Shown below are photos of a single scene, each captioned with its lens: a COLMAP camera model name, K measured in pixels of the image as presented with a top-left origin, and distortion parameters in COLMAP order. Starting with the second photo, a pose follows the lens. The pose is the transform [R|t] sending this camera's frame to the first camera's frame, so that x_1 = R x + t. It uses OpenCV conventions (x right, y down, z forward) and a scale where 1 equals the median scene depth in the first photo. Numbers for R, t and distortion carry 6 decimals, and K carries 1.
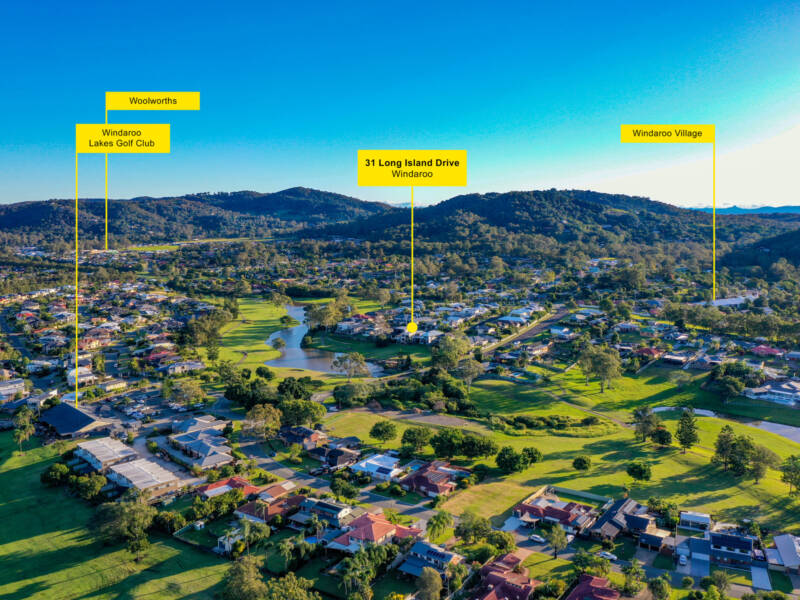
lens RADIAL K [[714.6, 0, 399.8], [0, 714.6, 298.7], [0, 0, 1]] dist [0.002910, -0.009238]
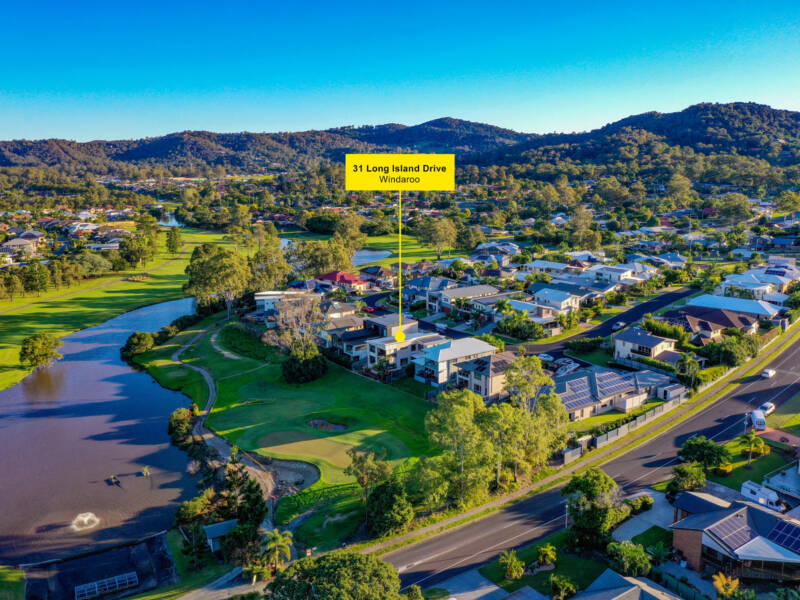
lens RADIAL K [[714.6, 0, 400.3], [0, 714.6, 301.1], [0, 0, 1]] dist [0.002910, -0.009238]
pose [[0.974006, 0.043602, -0.222288, 0.032821], [-0.025587, 0.996197, 0.083288, 0.001251], [0.225074, -0.075435, 0.971417, 0.259097]]
